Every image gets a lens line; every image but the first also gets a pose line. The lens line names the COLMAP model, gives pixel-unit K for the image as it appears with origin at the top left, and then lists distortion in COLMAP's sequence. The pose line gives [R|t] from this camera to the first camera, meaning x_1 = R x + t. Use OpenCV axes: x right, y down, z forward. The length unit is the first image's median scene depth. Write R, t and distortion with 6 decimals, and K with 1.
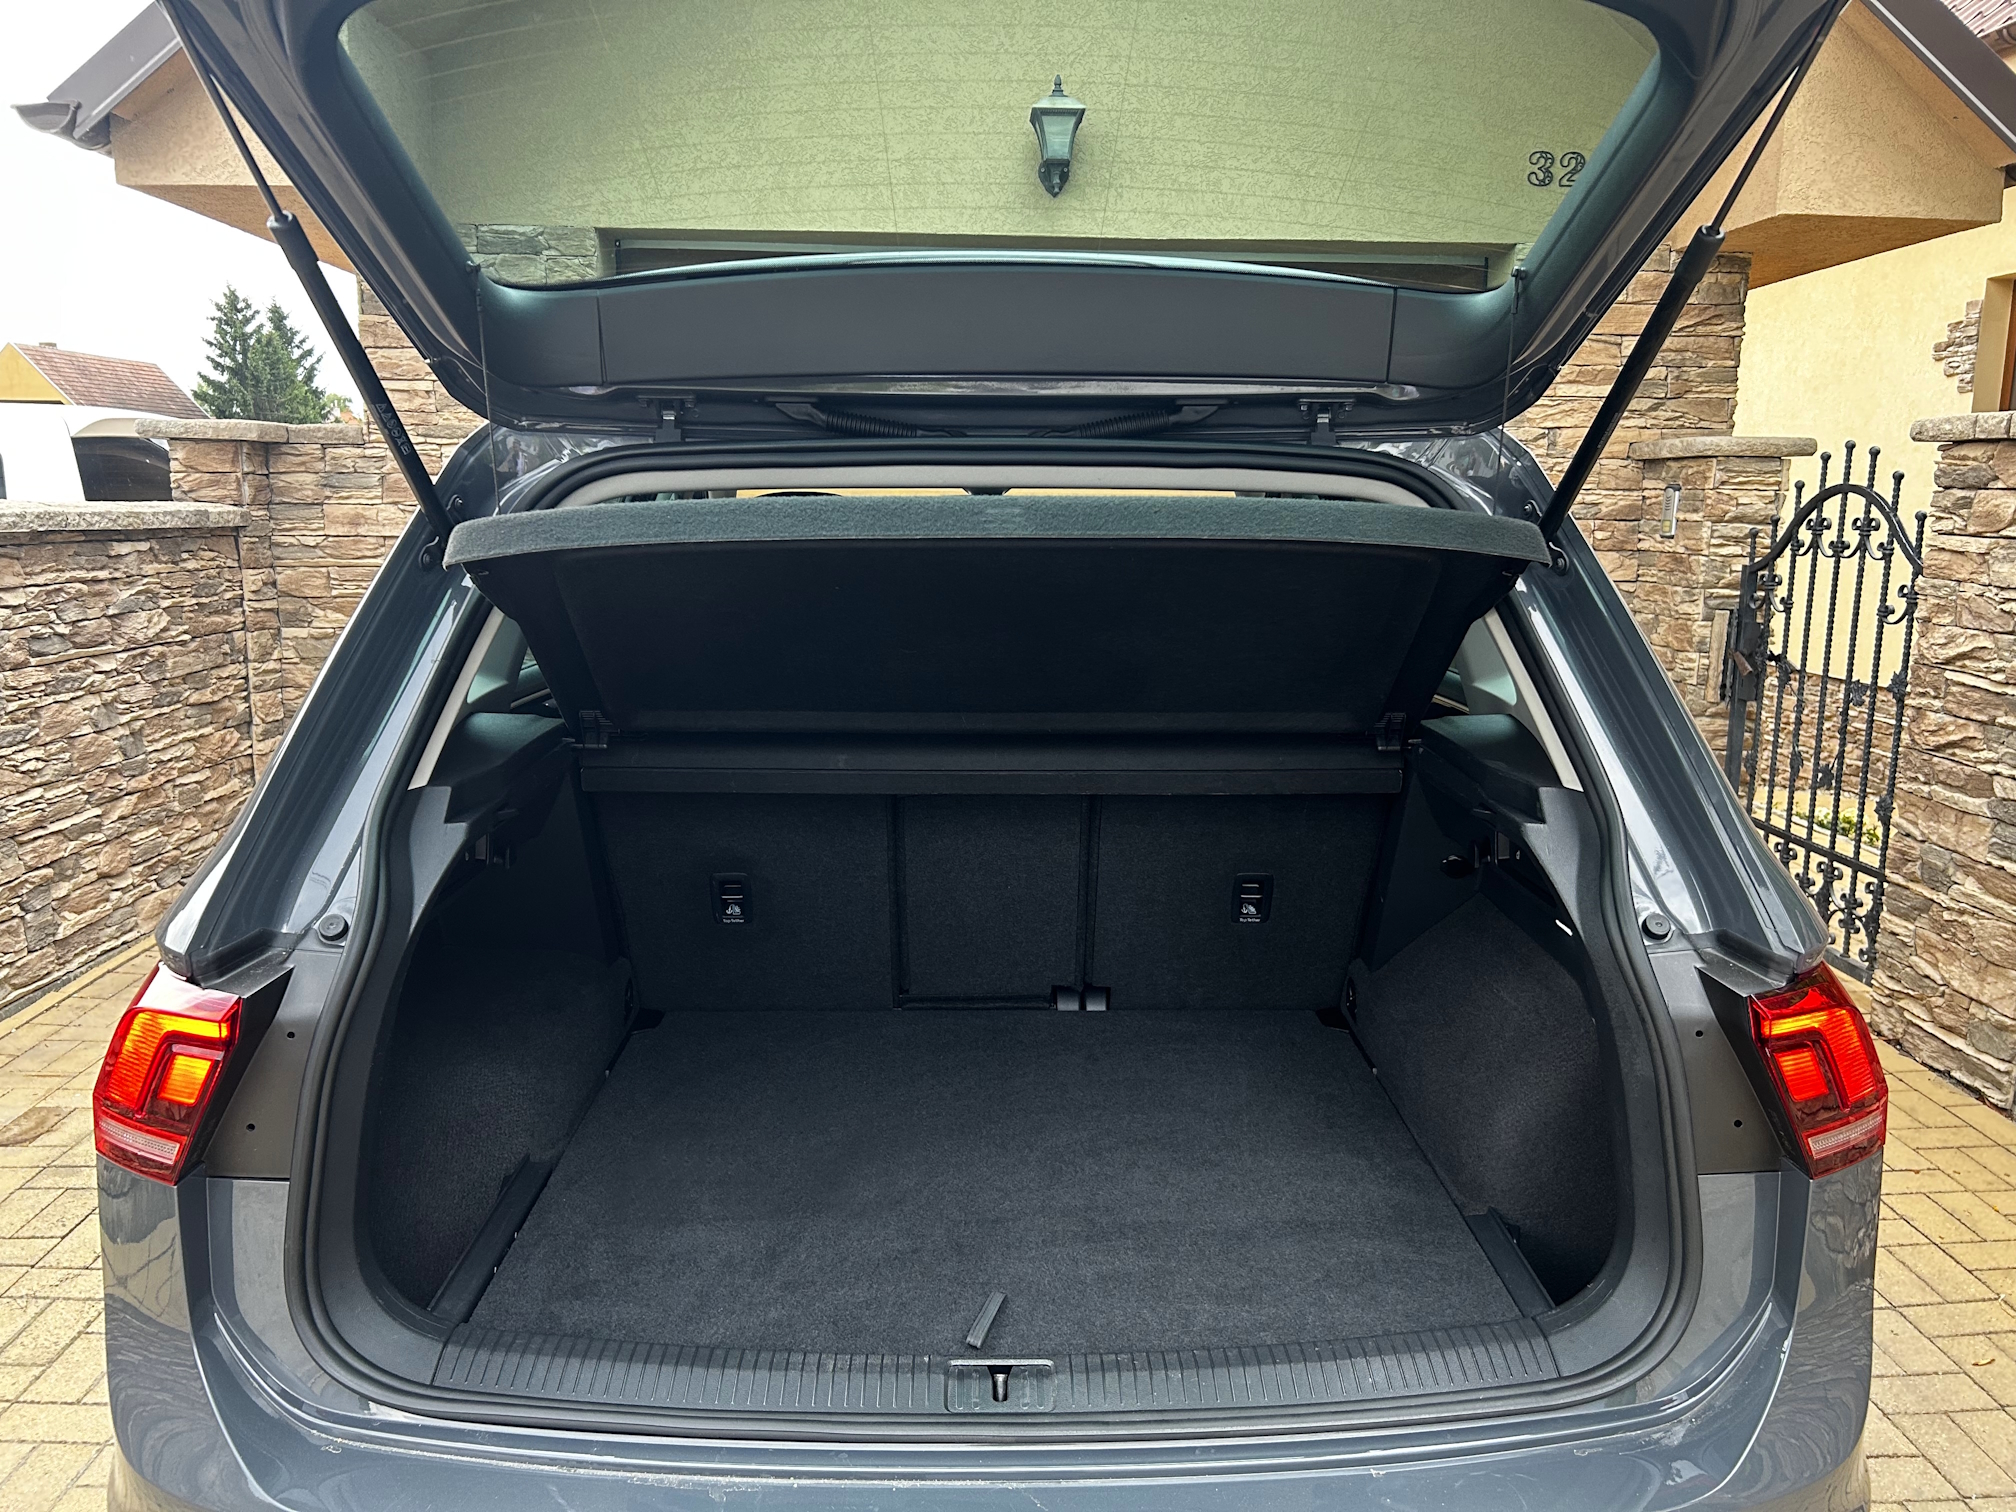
lens RADIAL K [[1528.1, 0, 1011.9], [0, 1528.1, 756.9], [0, 0, 1]] dist [0.035012, -0.044957]
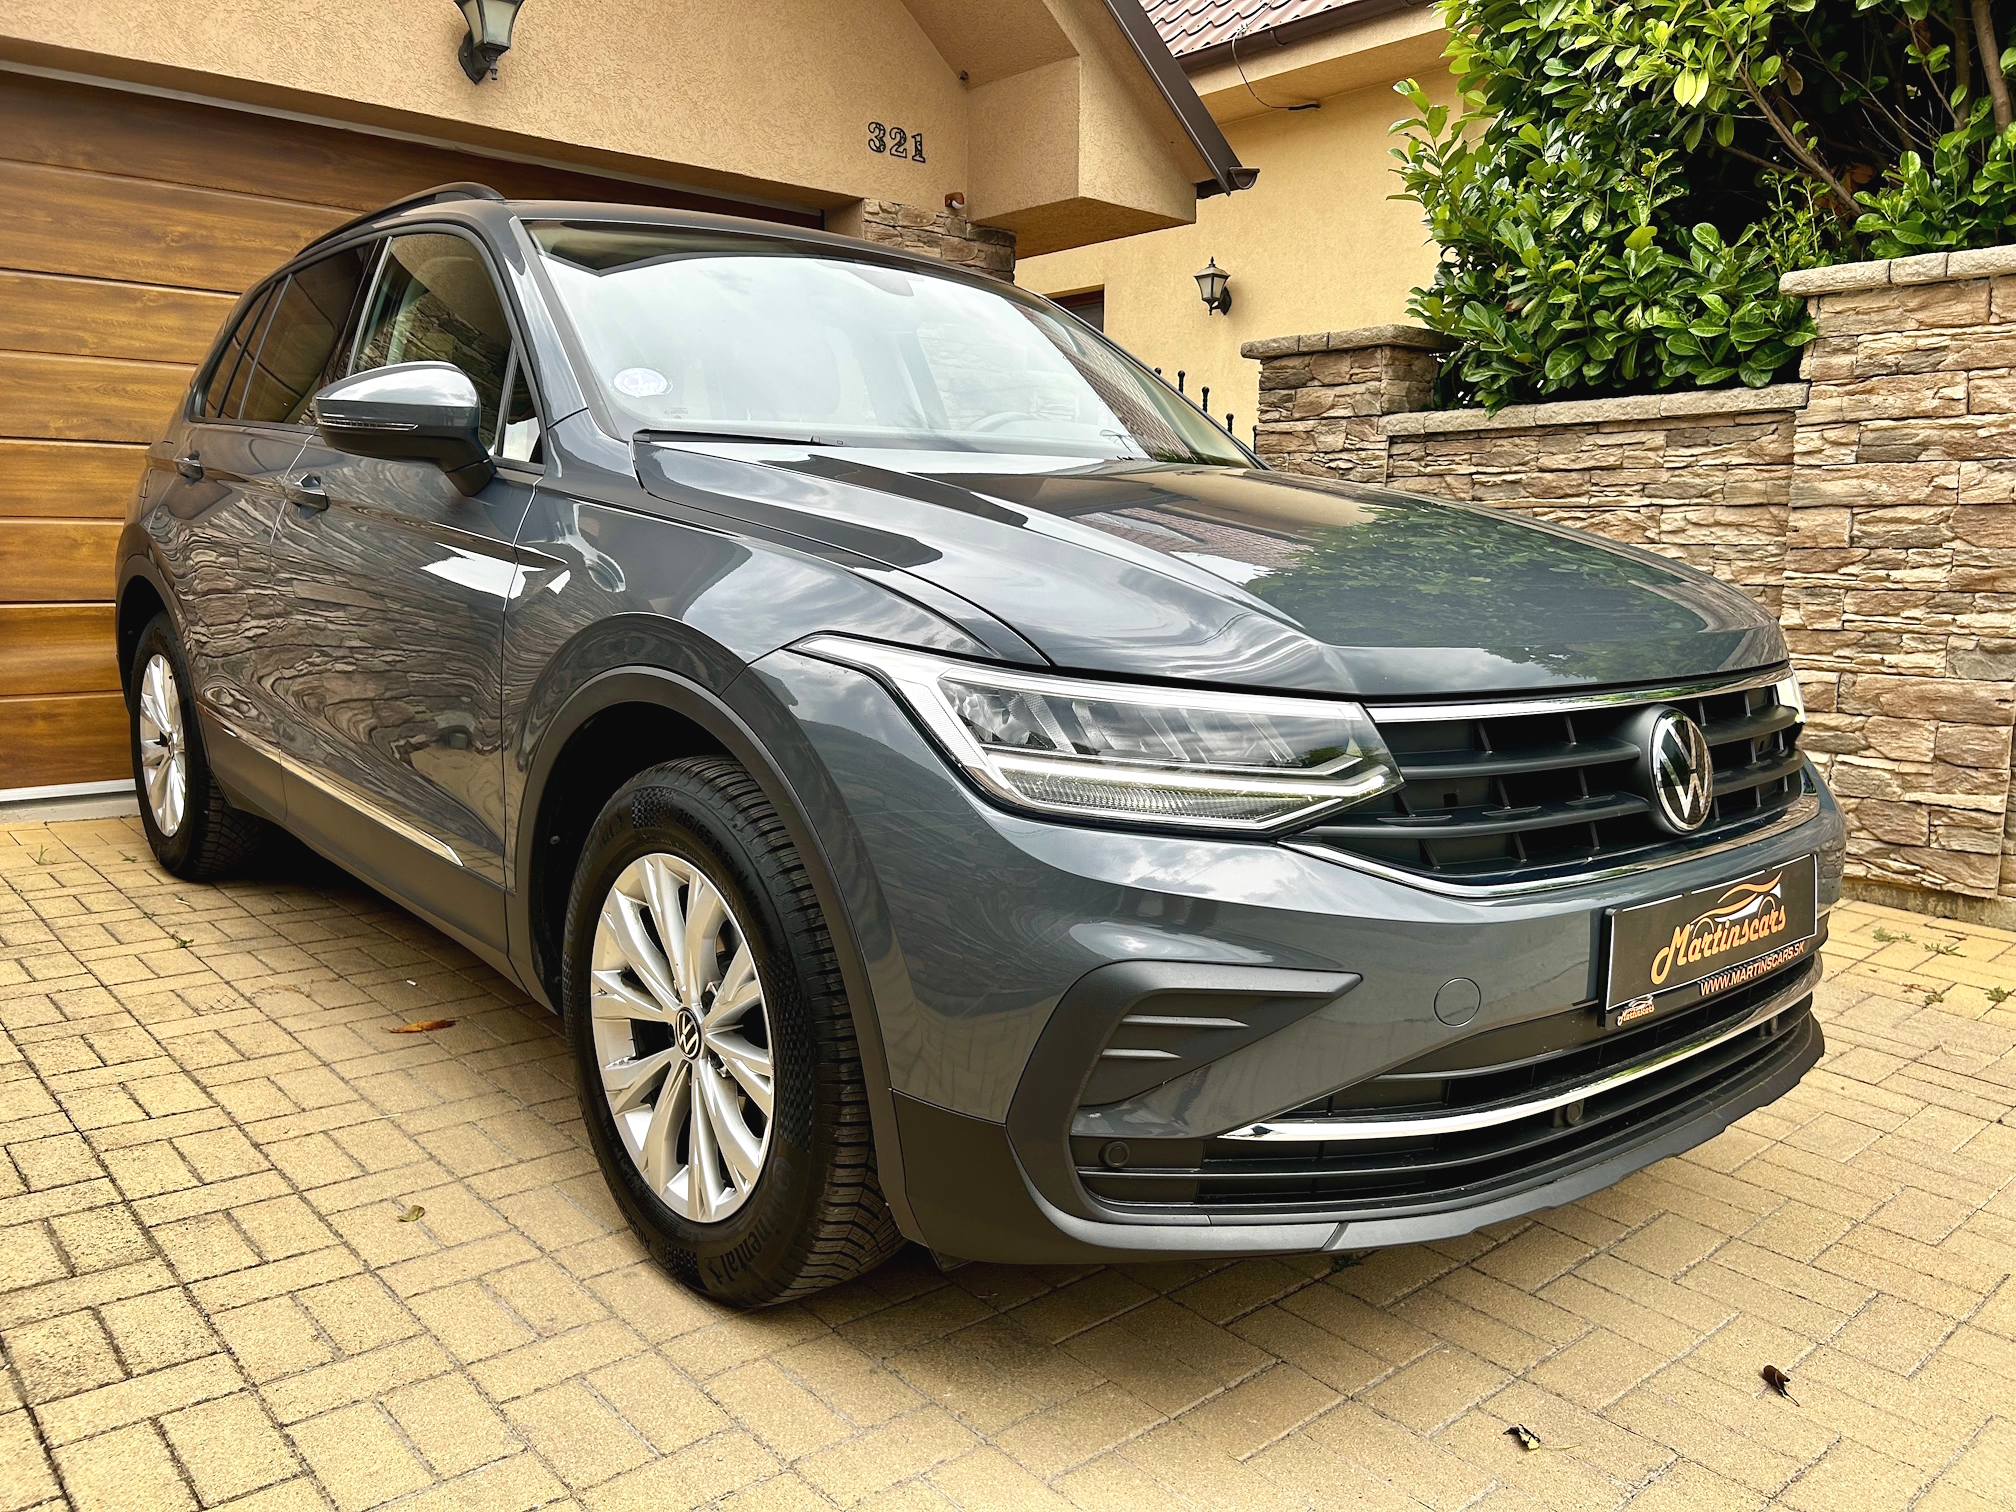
lens RADIAL K [[1528.1, 0, 1007.0], [0, 1528.1, 756.4], [0, 0, 1]] dist [0.035012, -0.044957]
pose [[0.772473, -0.092732, 0.628241, -0.392765], [0.105357, 0.994285, 0.017216, 0.088076], [-0.626247, 0.052891, 0.777828, 0.044786]]
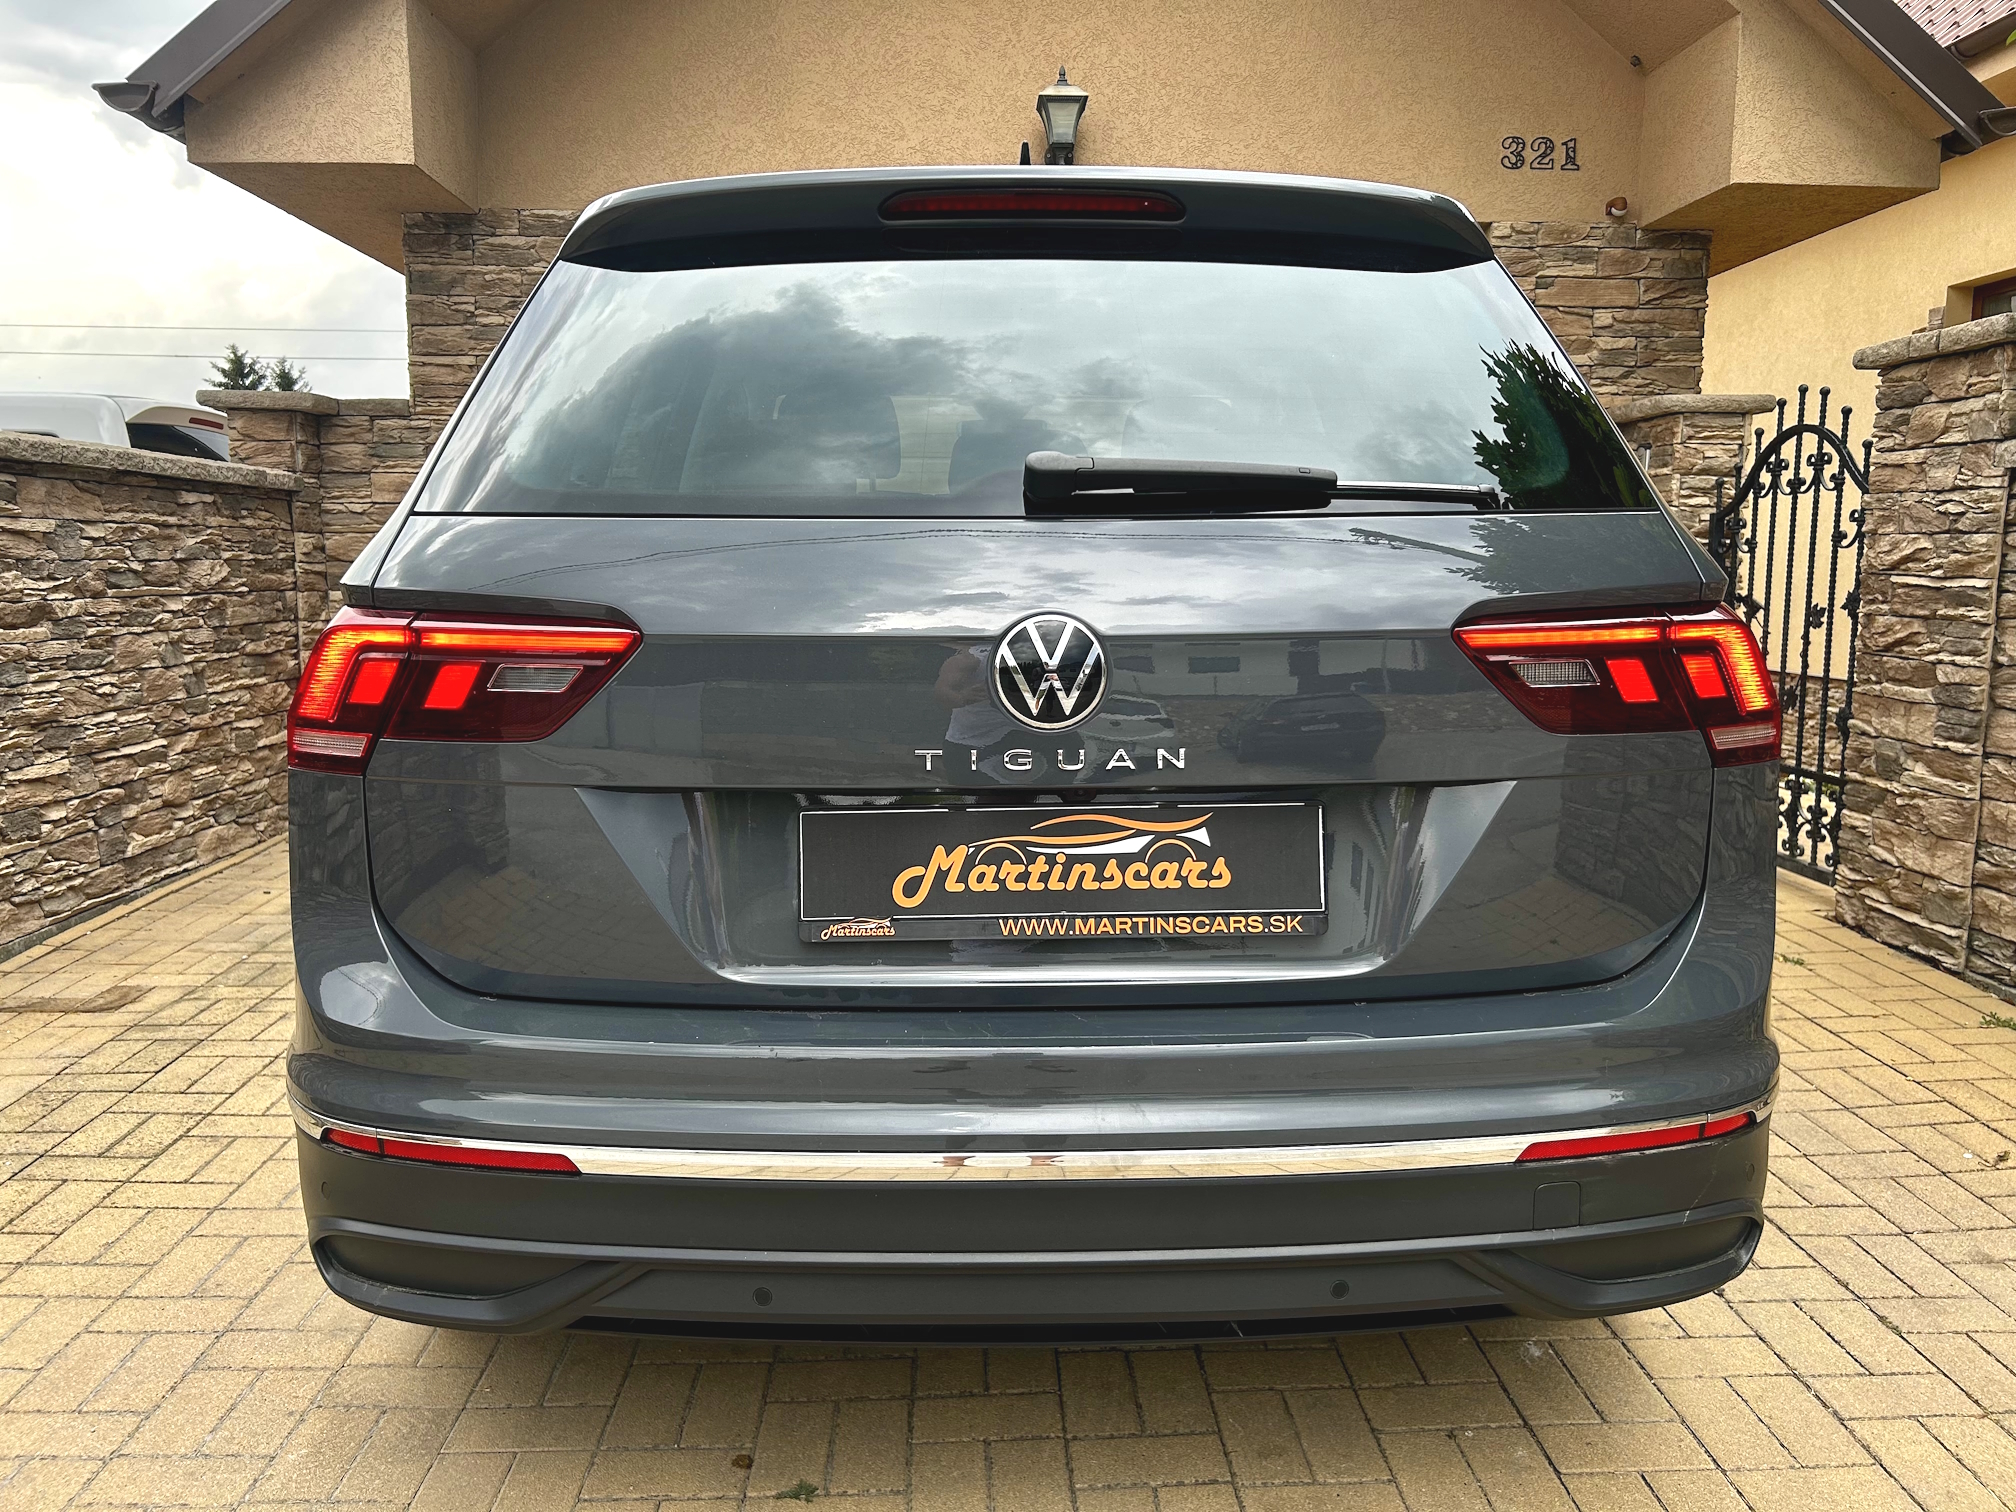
lens RADIAL K [[1528.1, 0, 1021.3], [0, 1528.1, 750.1], [0, 0, 1]] dist [0.035012, -0.044957]
pose [[0.999952, -0.008223, 0.005398, -0.008563], [0.008450, 0.999017, -0.043517, 0.082550], [-0.005035, 0.043561, 0.999038, -0.054389]]
